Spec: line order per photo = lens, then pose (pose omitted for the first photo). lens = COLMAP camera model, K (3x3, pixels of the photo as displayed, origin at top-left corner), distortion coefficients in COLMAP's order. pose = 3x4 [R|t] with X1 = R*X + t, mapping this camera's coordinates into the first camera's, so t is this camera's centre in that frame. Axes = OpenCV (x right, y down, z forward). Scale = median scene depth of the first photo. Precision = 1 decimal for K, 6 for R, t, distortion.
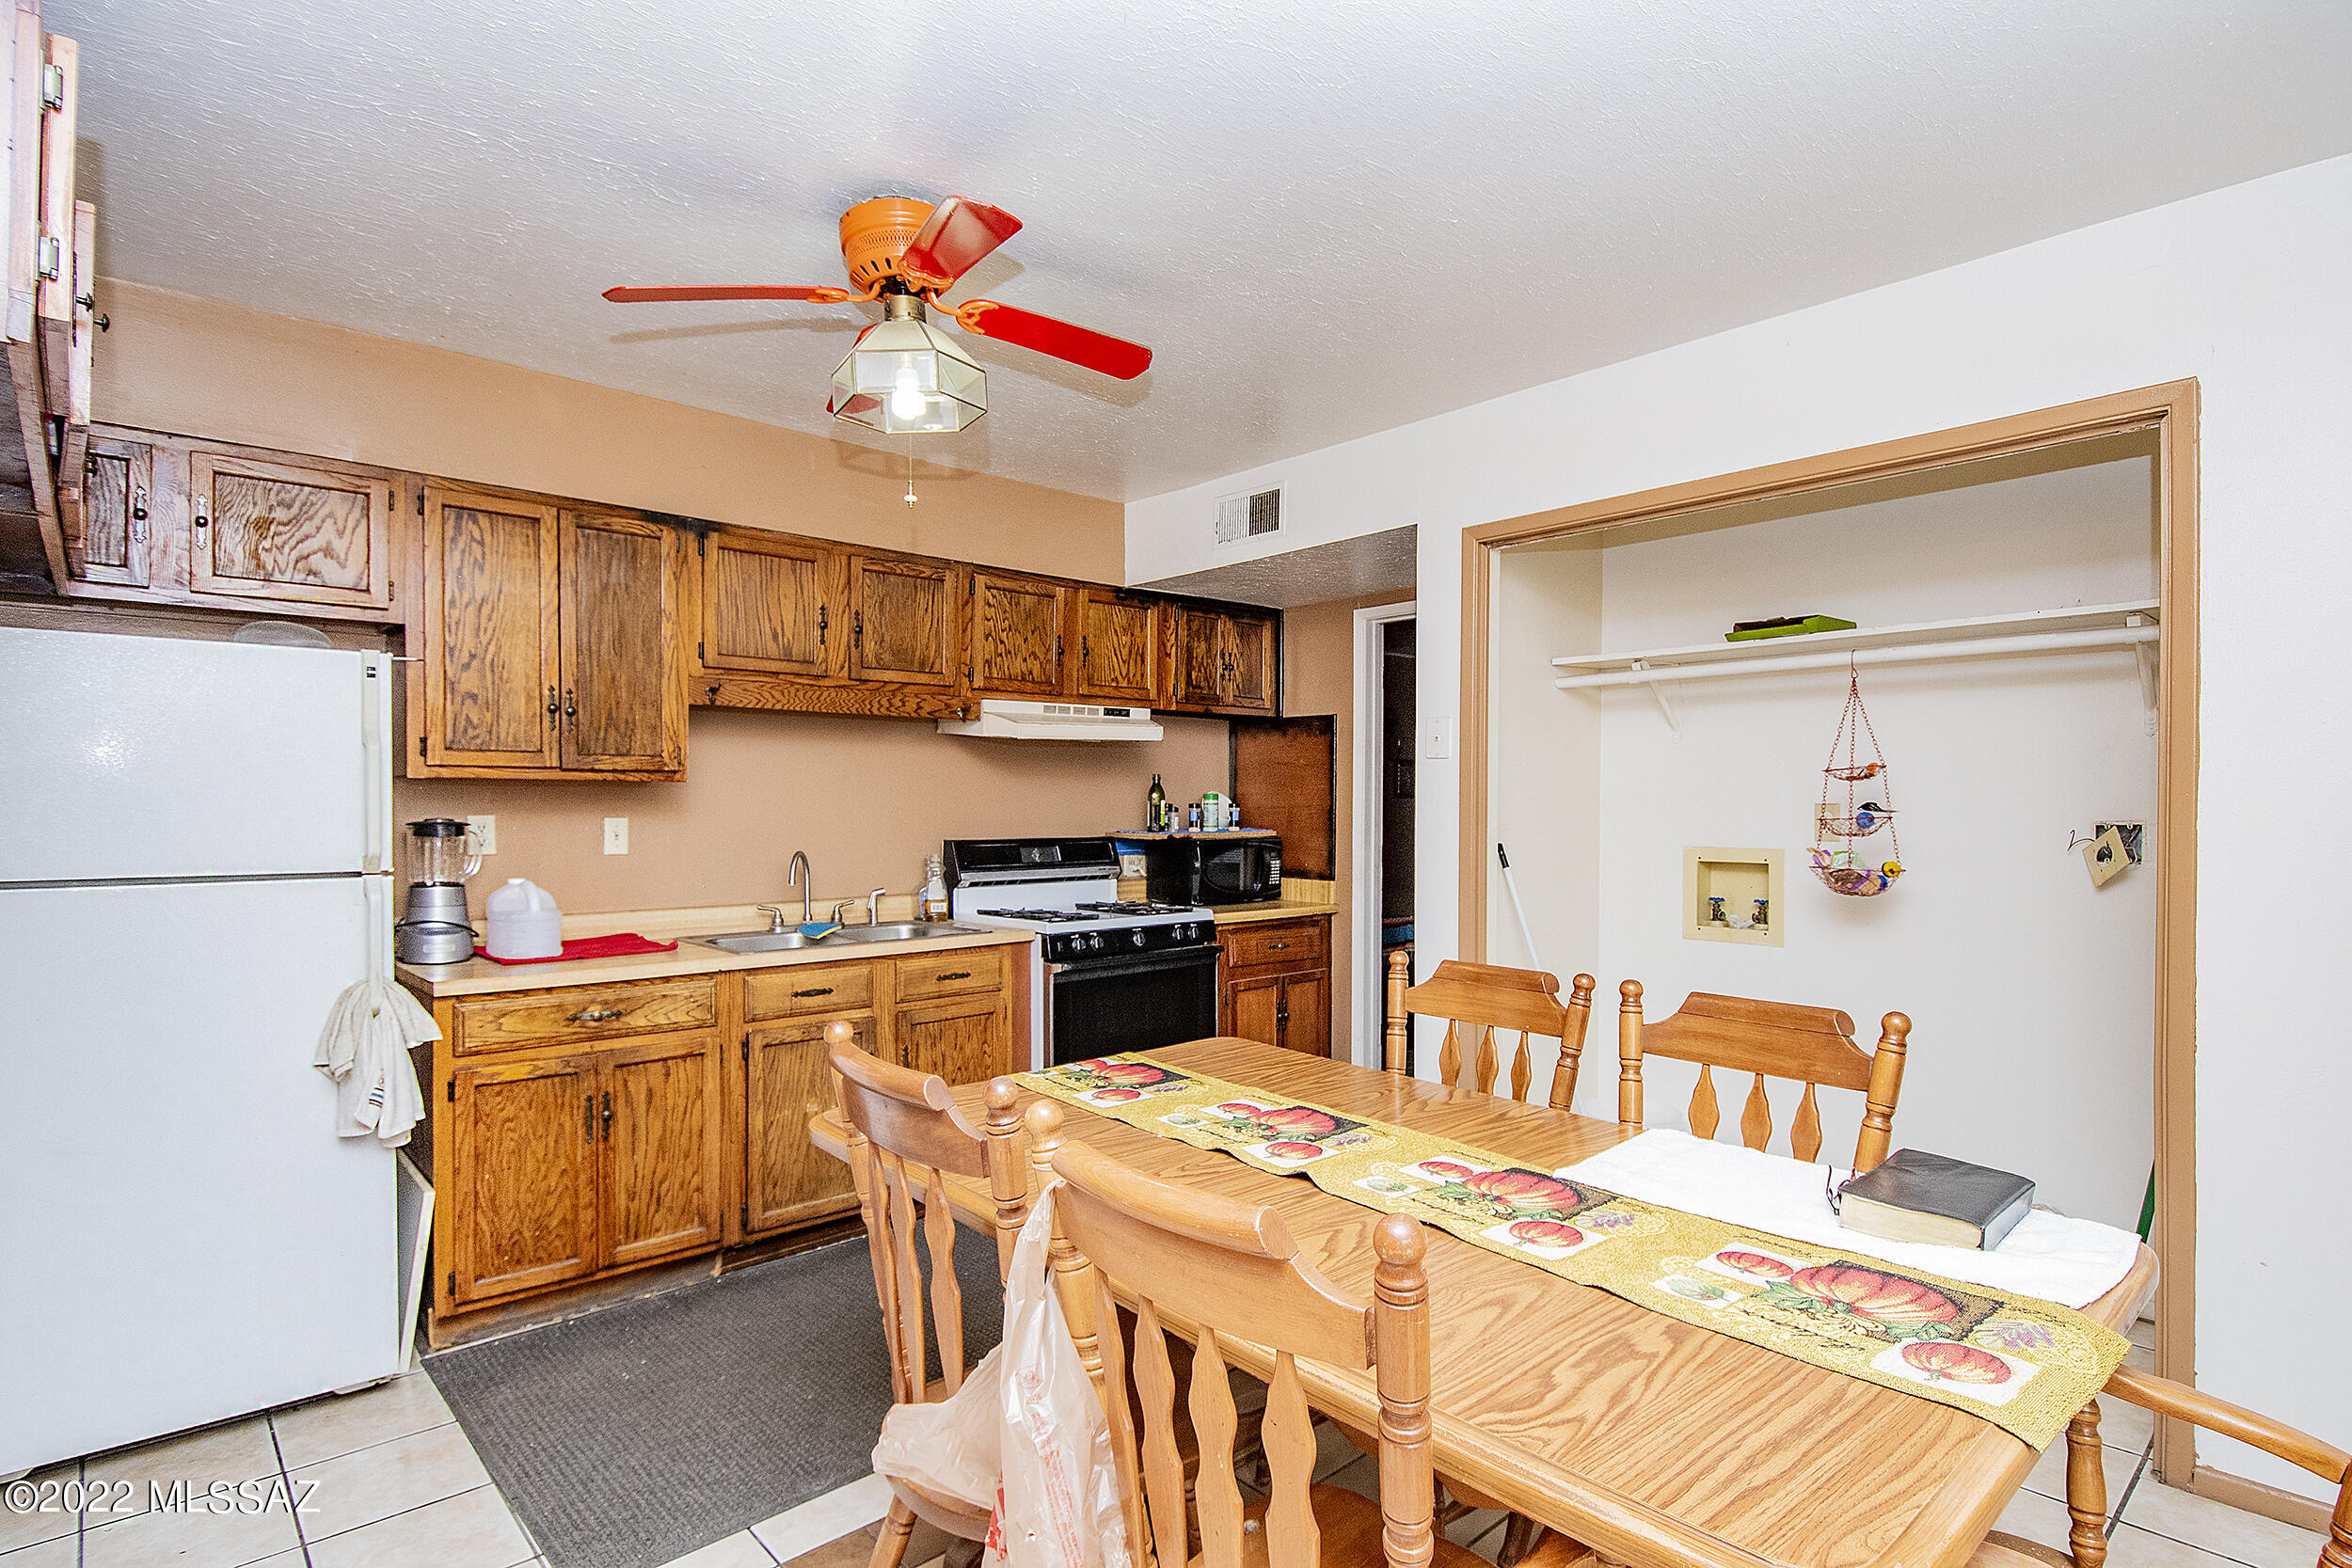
lens RADIAL K [[1210.1, 0, 1221.4], [0, 1210.1, 808.9], [0, 0, 1]] dist [-0.001158, 0.000220]
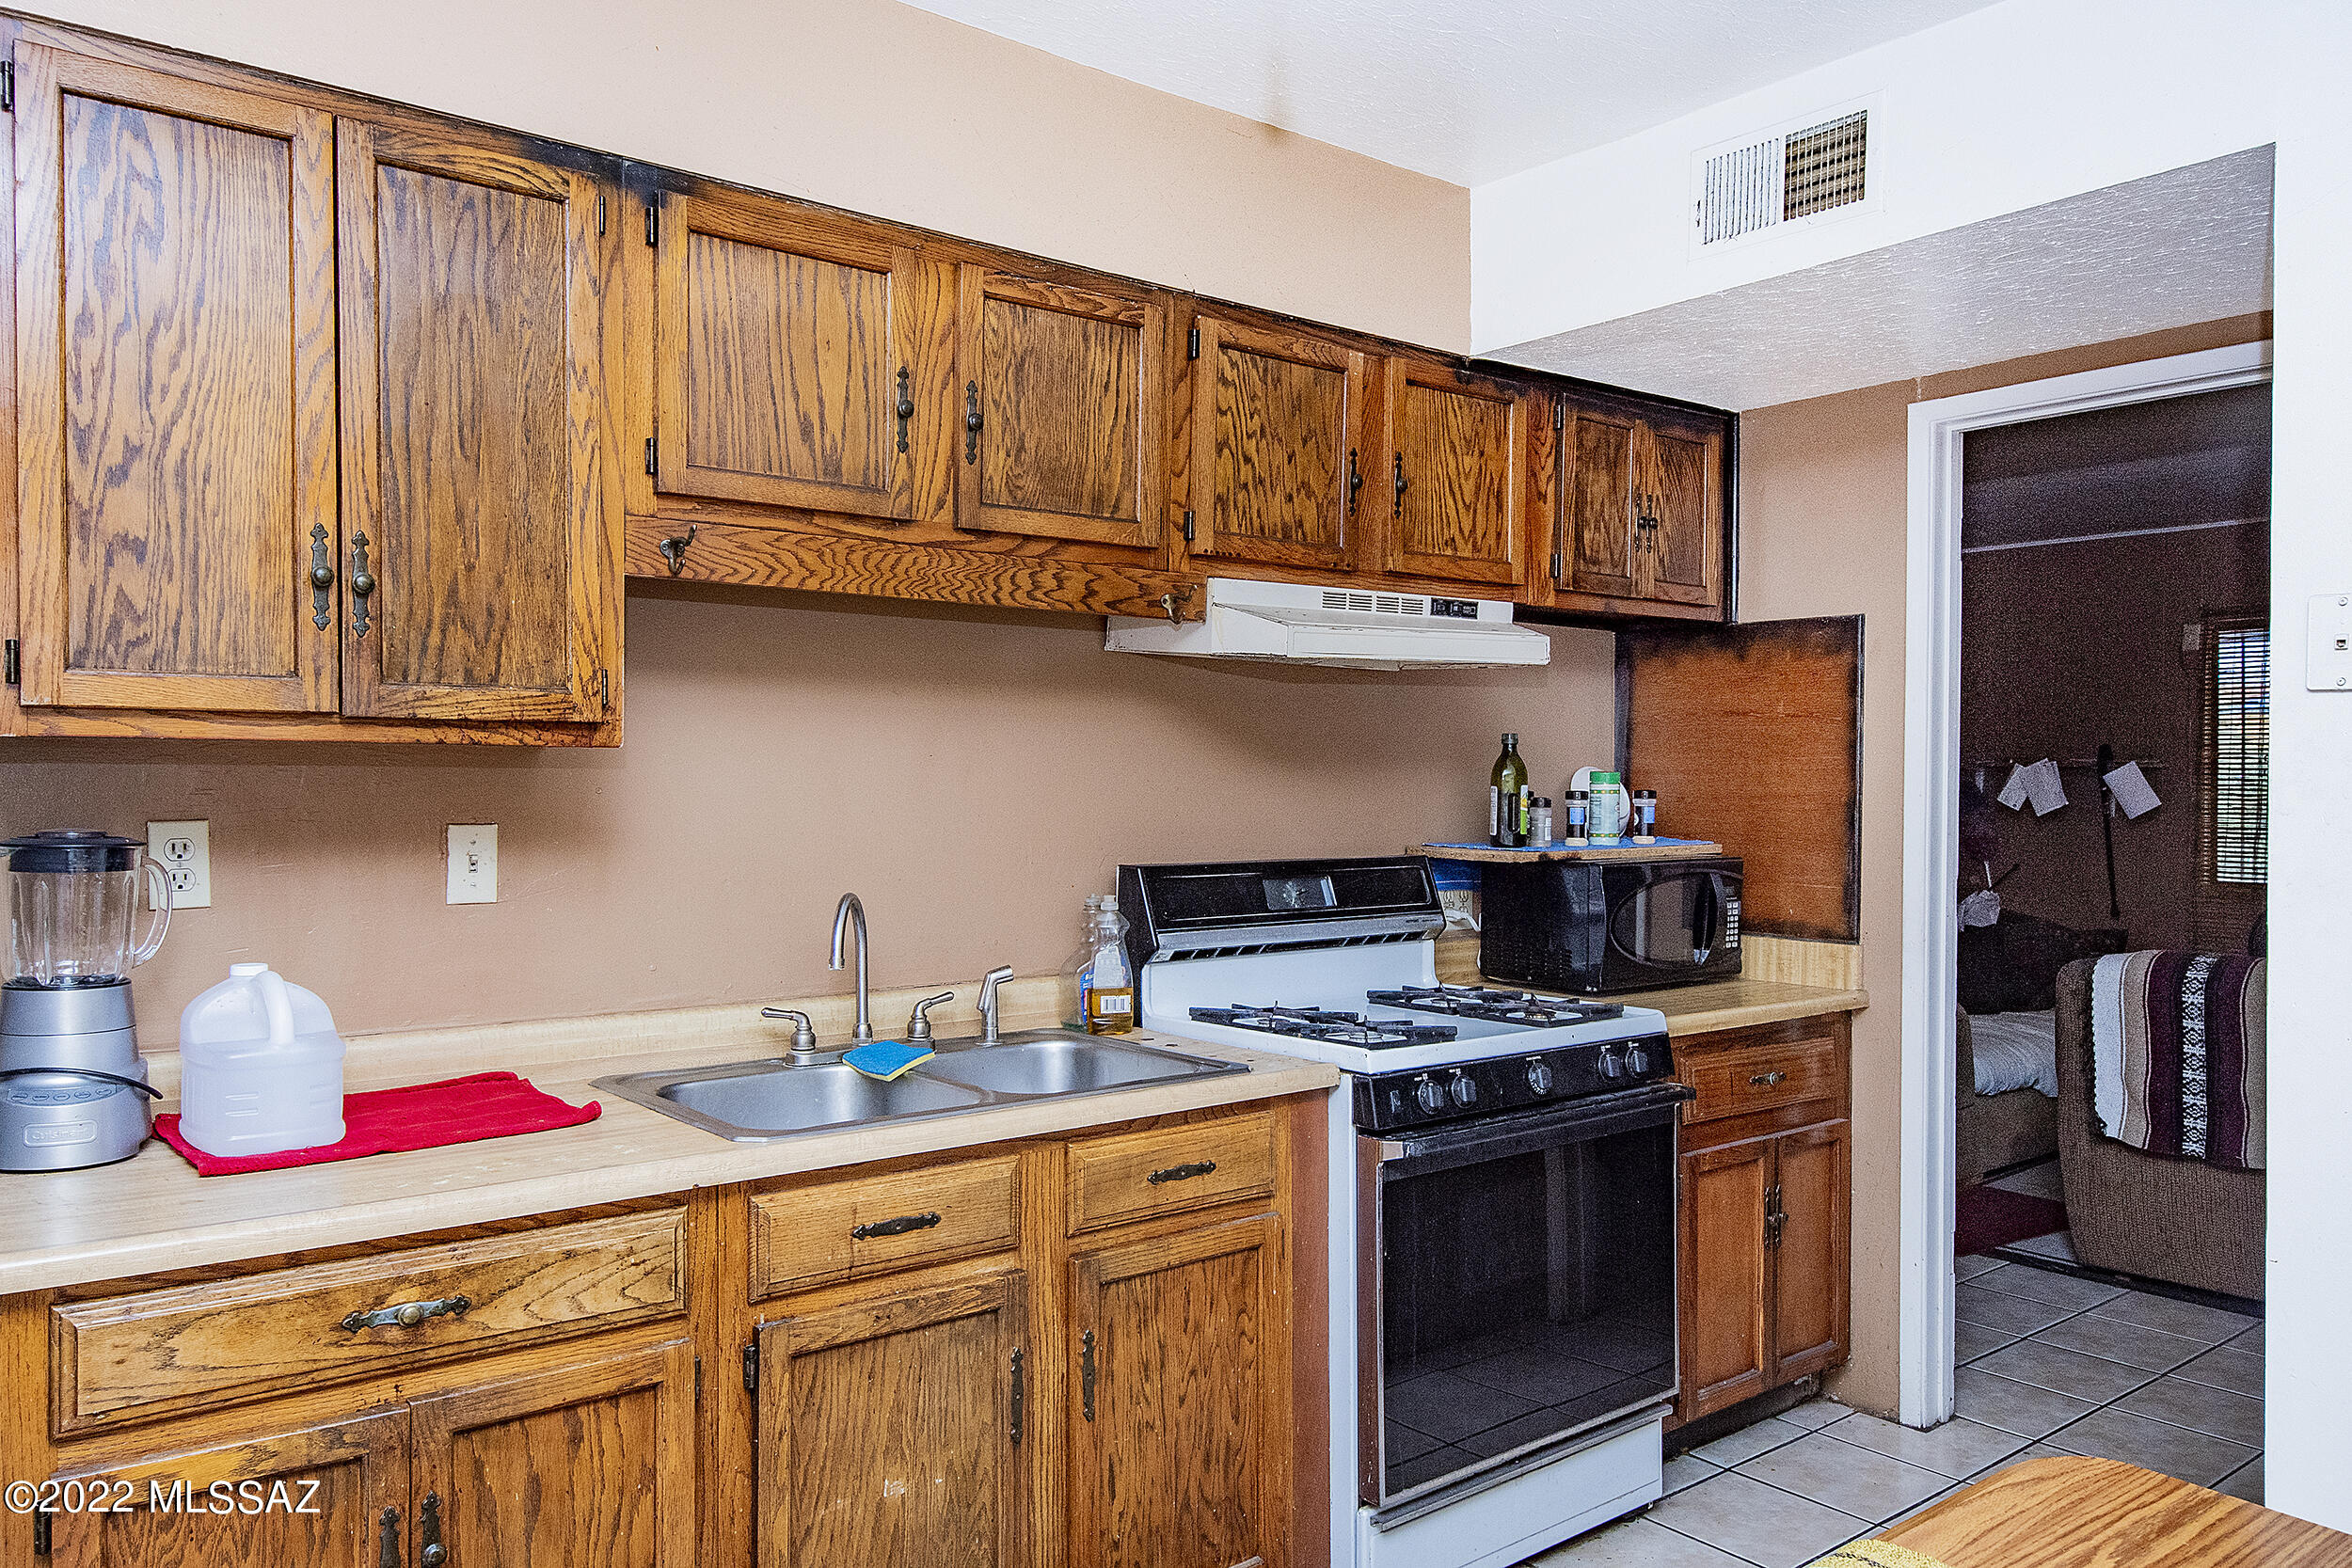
lens RADIAL K [[1644.7, 0, 1176.0], [0, 1644.7, 784.0], [0, 0, 1]] dist [0.006430, 0.000048]
pose [[0.996372, 0.000750, -0.085102, -0.161209], [-0.001002, 0.999995, -0.002919, -0.006306], [0.085099, 0.002994, 0.996368, 0.357382]]
